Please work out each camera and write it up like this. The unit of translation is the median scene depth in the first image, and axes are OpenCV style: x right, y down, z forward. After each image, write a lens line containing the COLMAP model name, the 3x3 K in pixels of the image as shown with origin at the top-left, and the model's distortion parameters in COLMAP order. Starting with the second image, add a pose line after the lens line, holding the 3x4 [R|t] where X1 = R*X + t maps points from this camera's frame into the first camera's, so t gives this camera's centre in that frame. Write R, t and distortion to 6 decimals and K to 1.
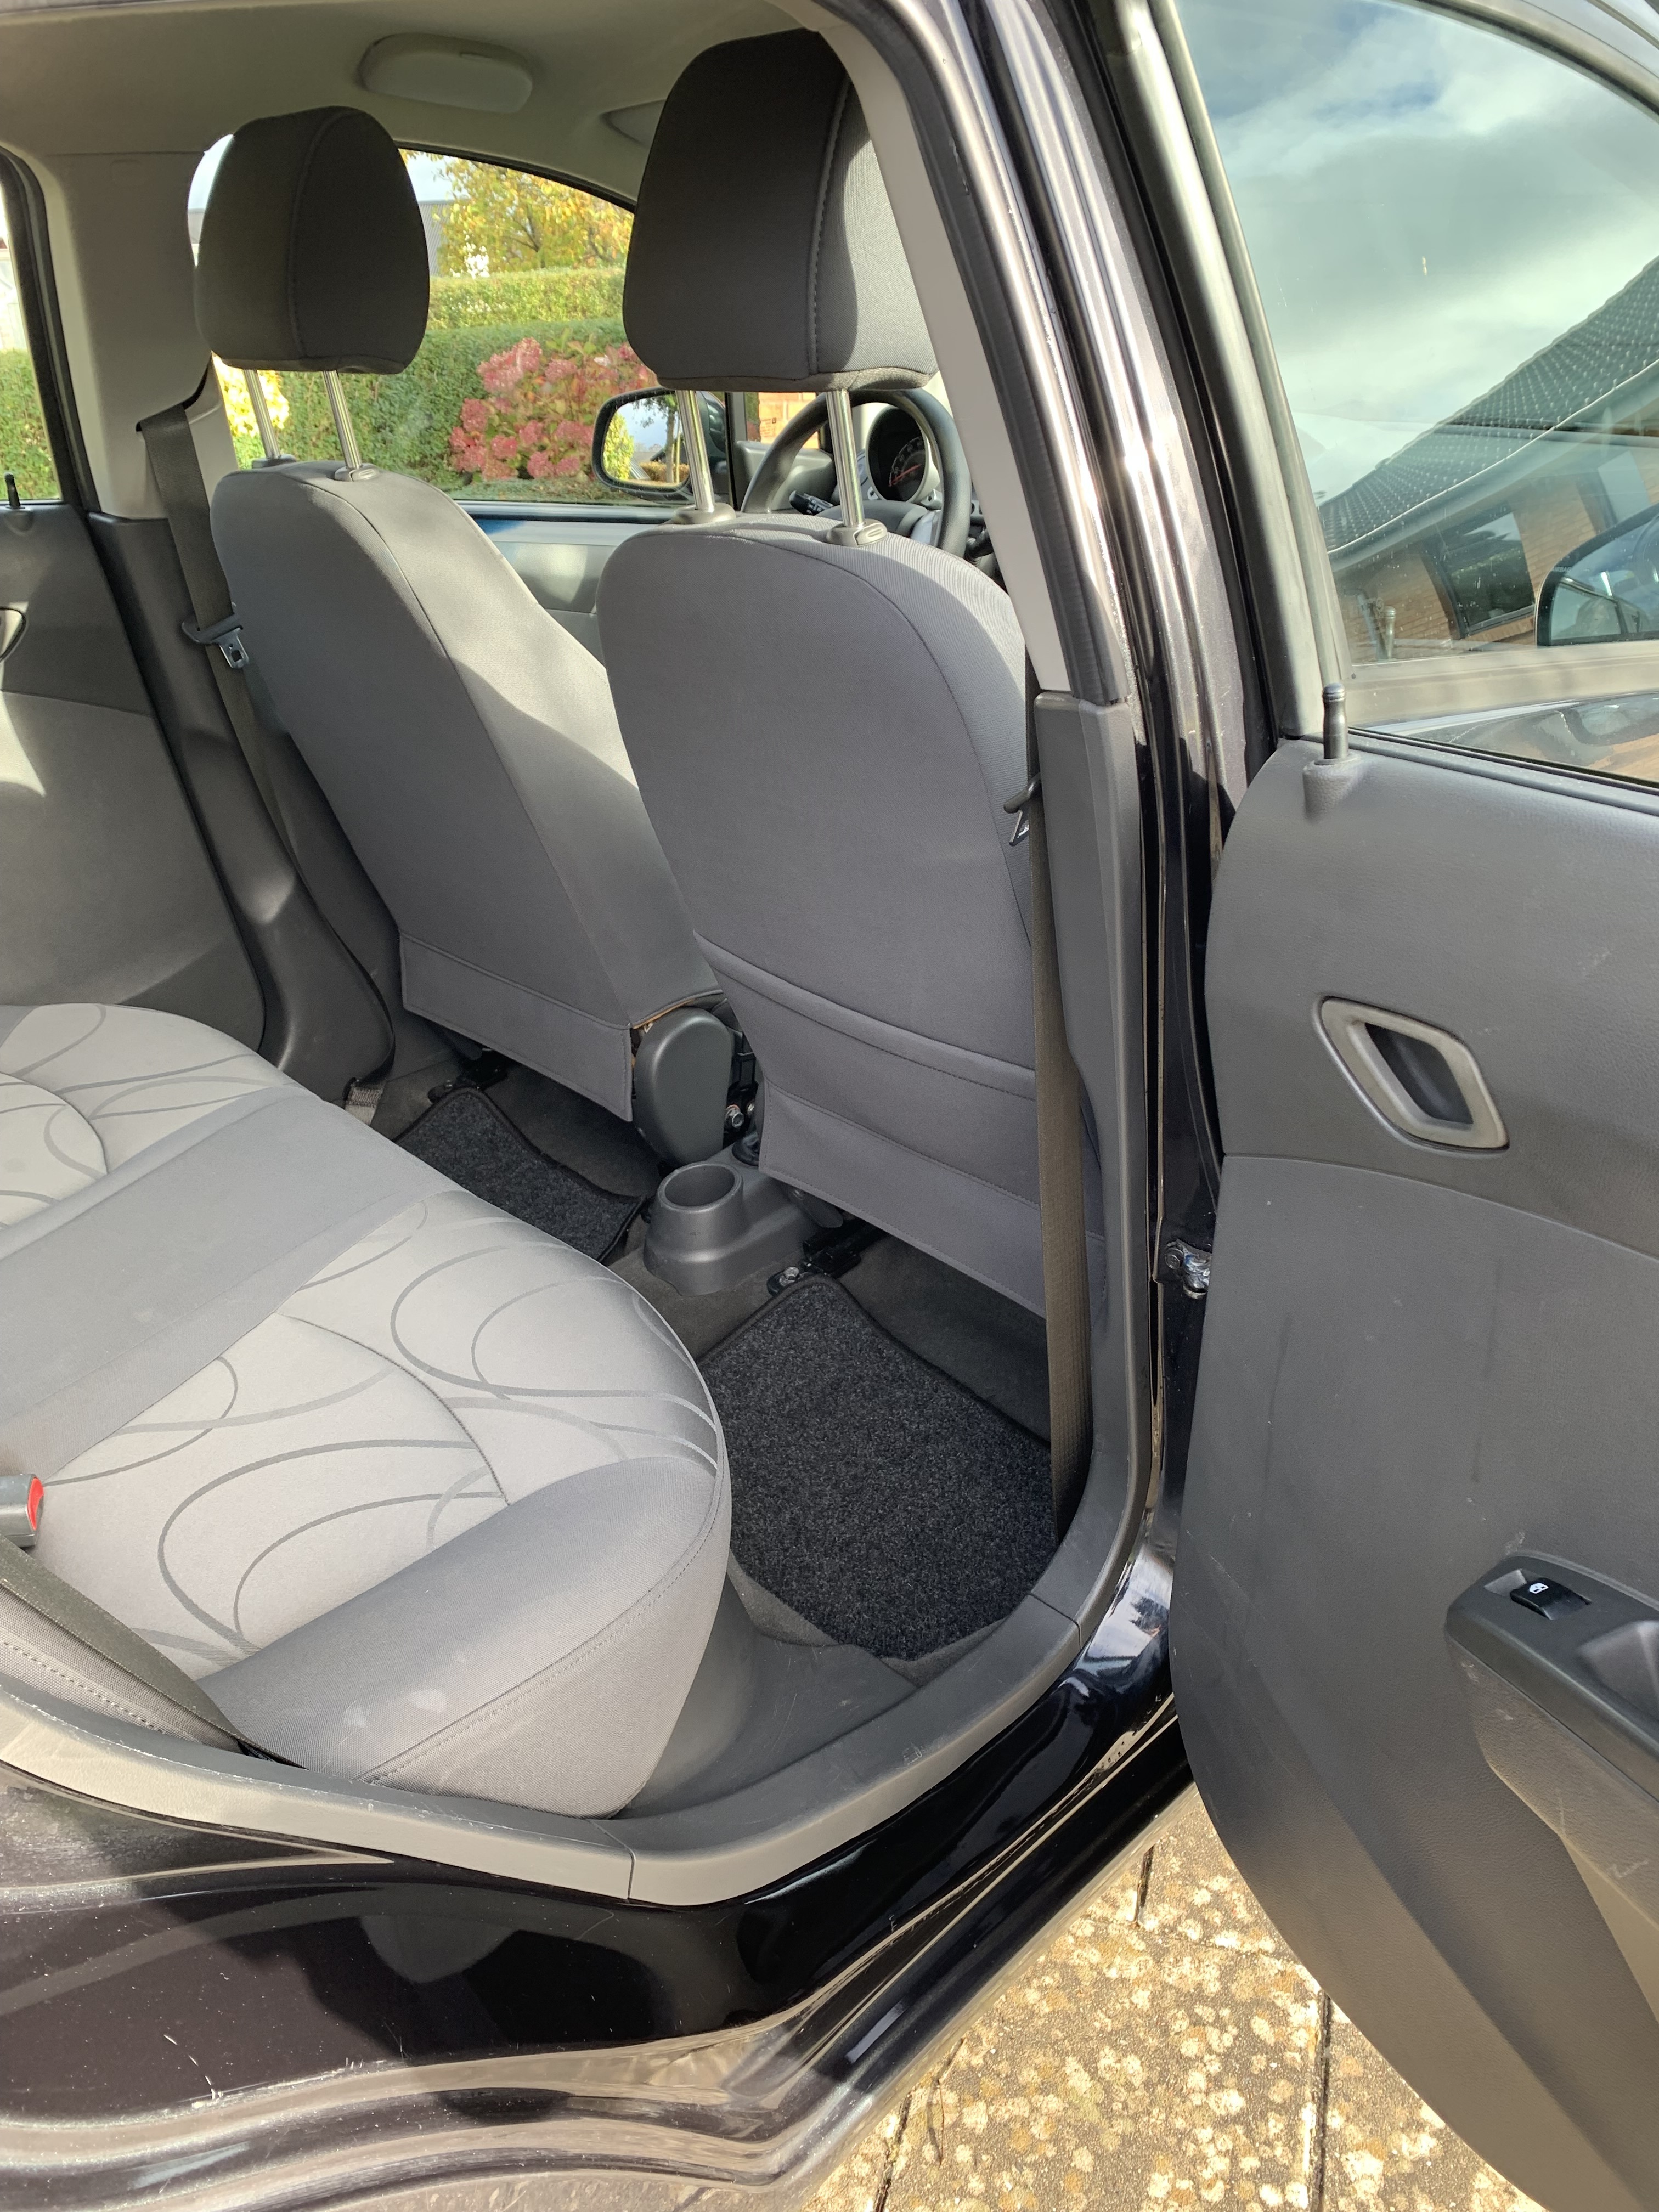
lens RADIAL K [[1673.0, 0, 858.0], [0, 1673.0, 1113.5], [0, 0, 1]] dist [0.033939, -0.048877]
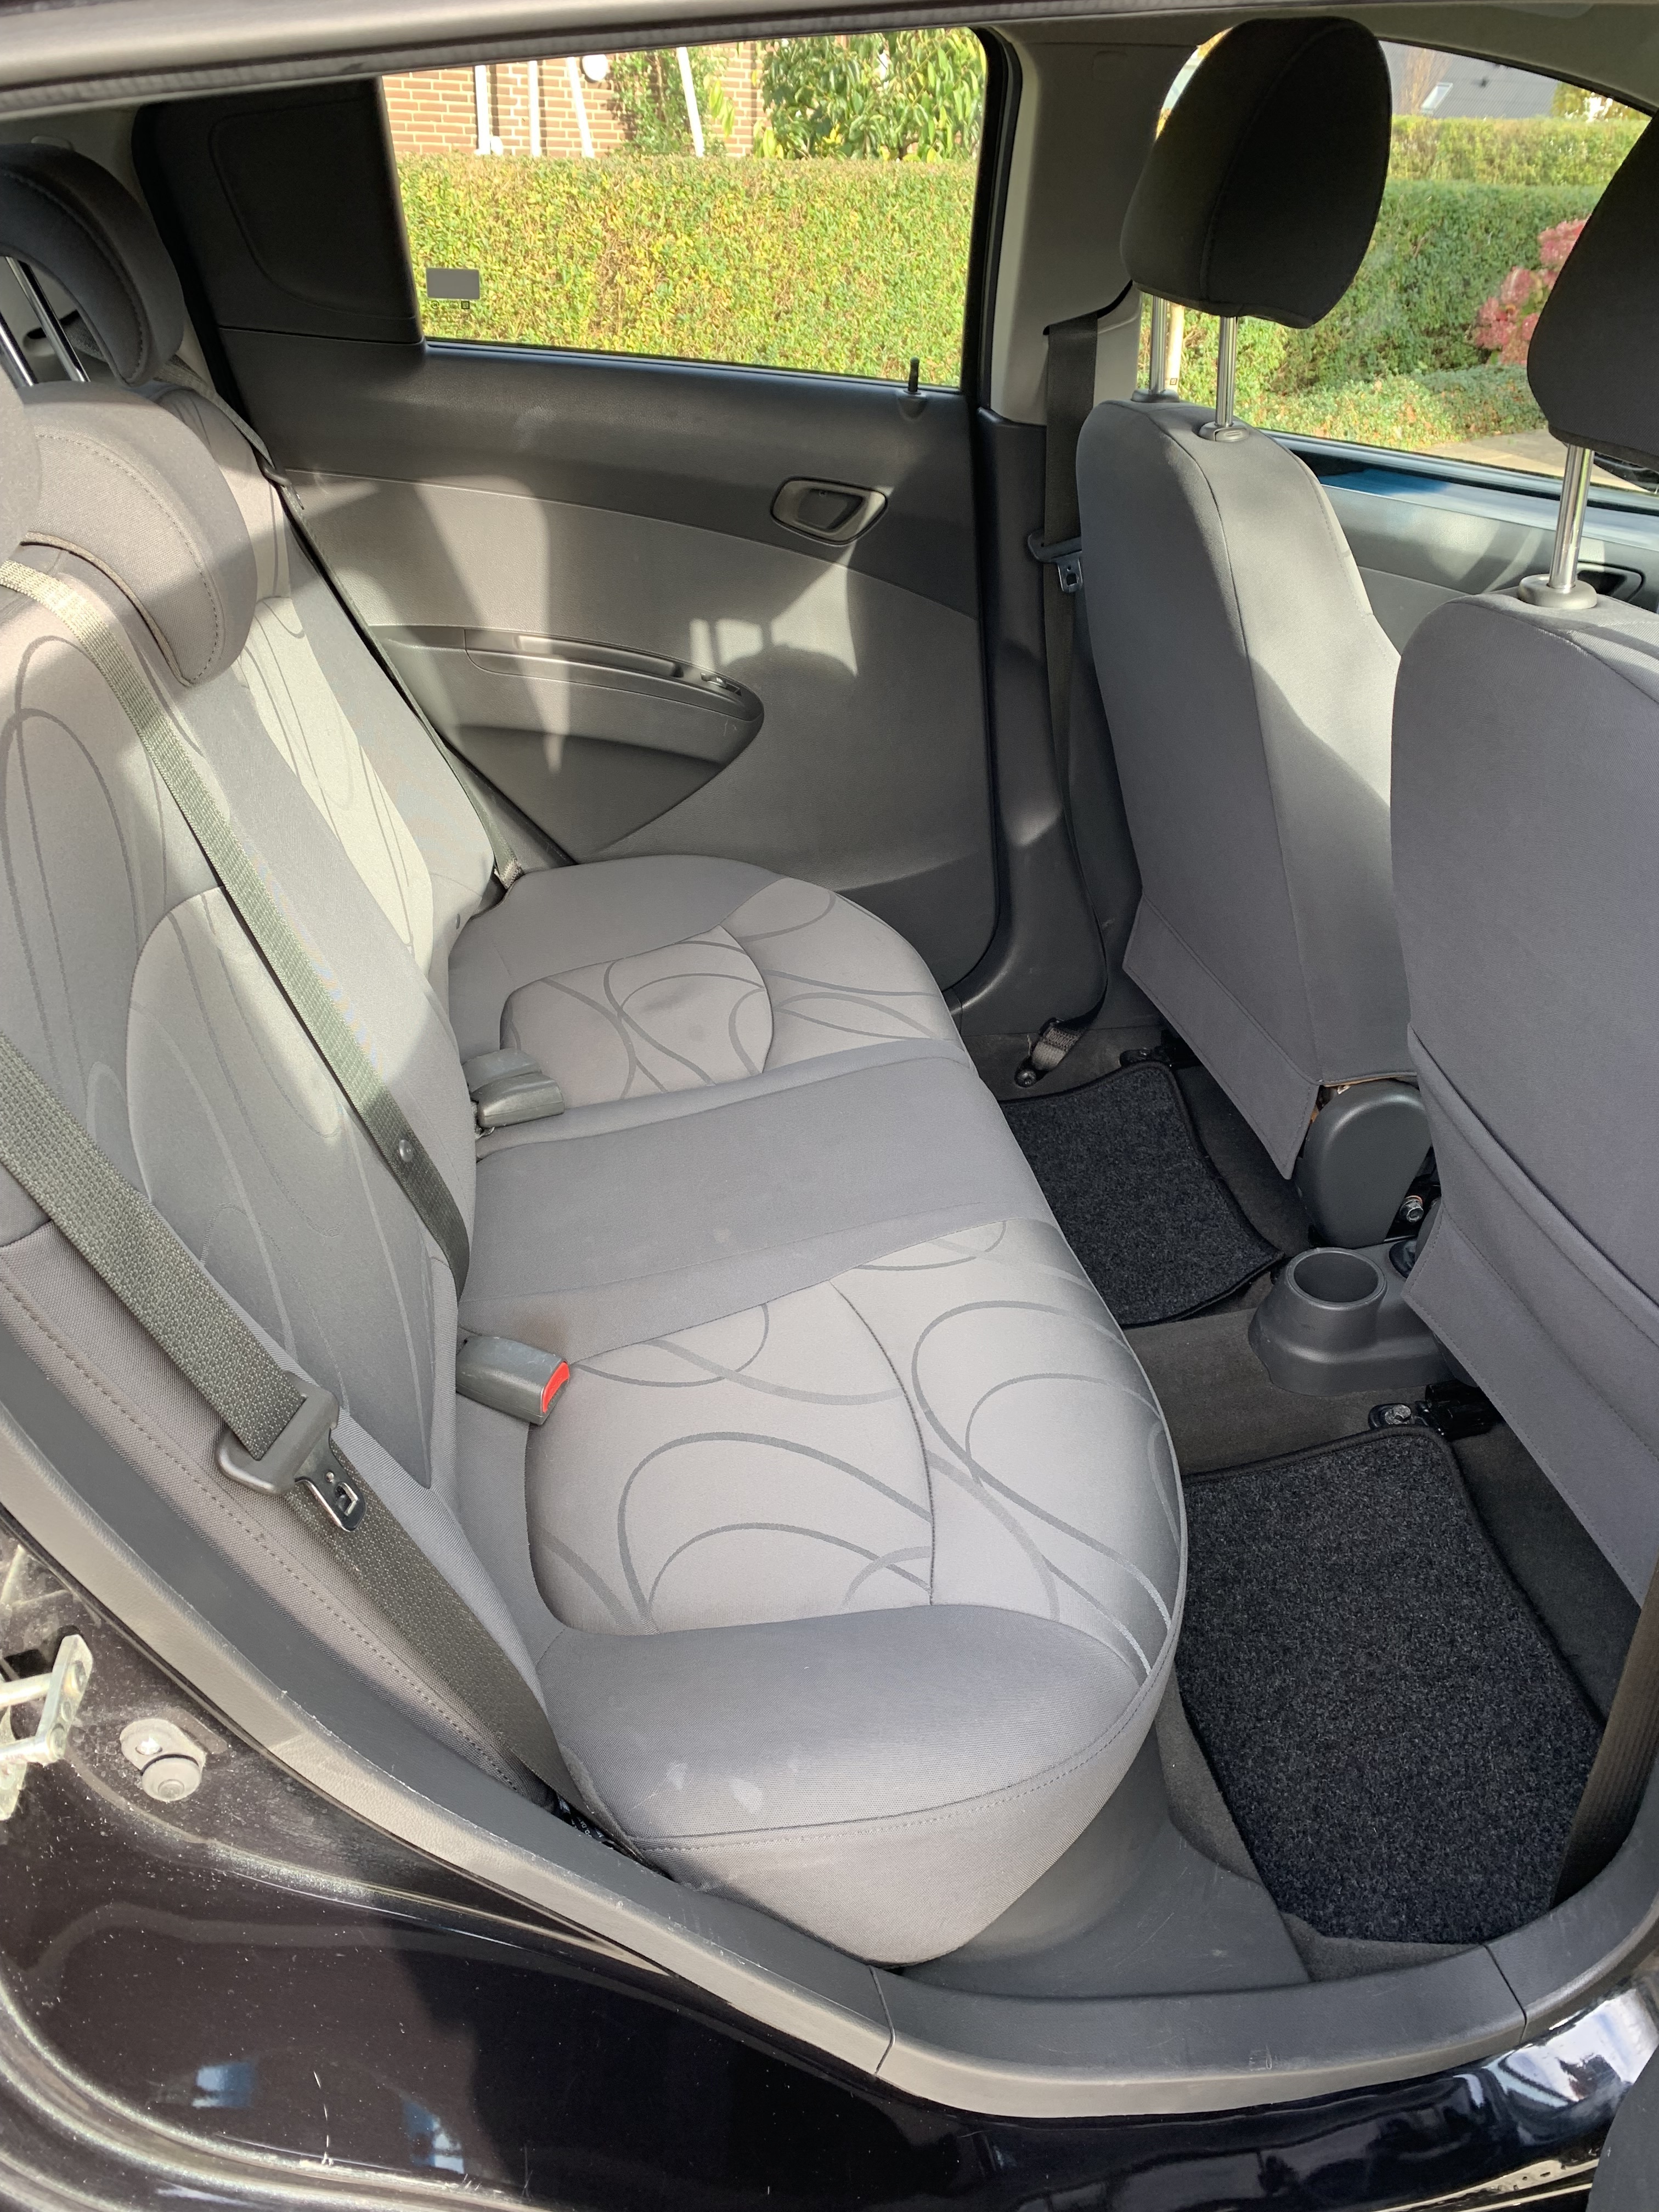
lens RADIAL K [[1673.0, 0, 858.0], [0, 1673.0, 1113.5], [0, 0, 1]] dist [0.033939, -0.048877]
pose [[0.840992, 0.346420, -0.415603, 0.034811], [-0.310770, 0.938079, 0.153066, -0.102143], [0.442894, 0.000430, 0.896574, 0.093069]]
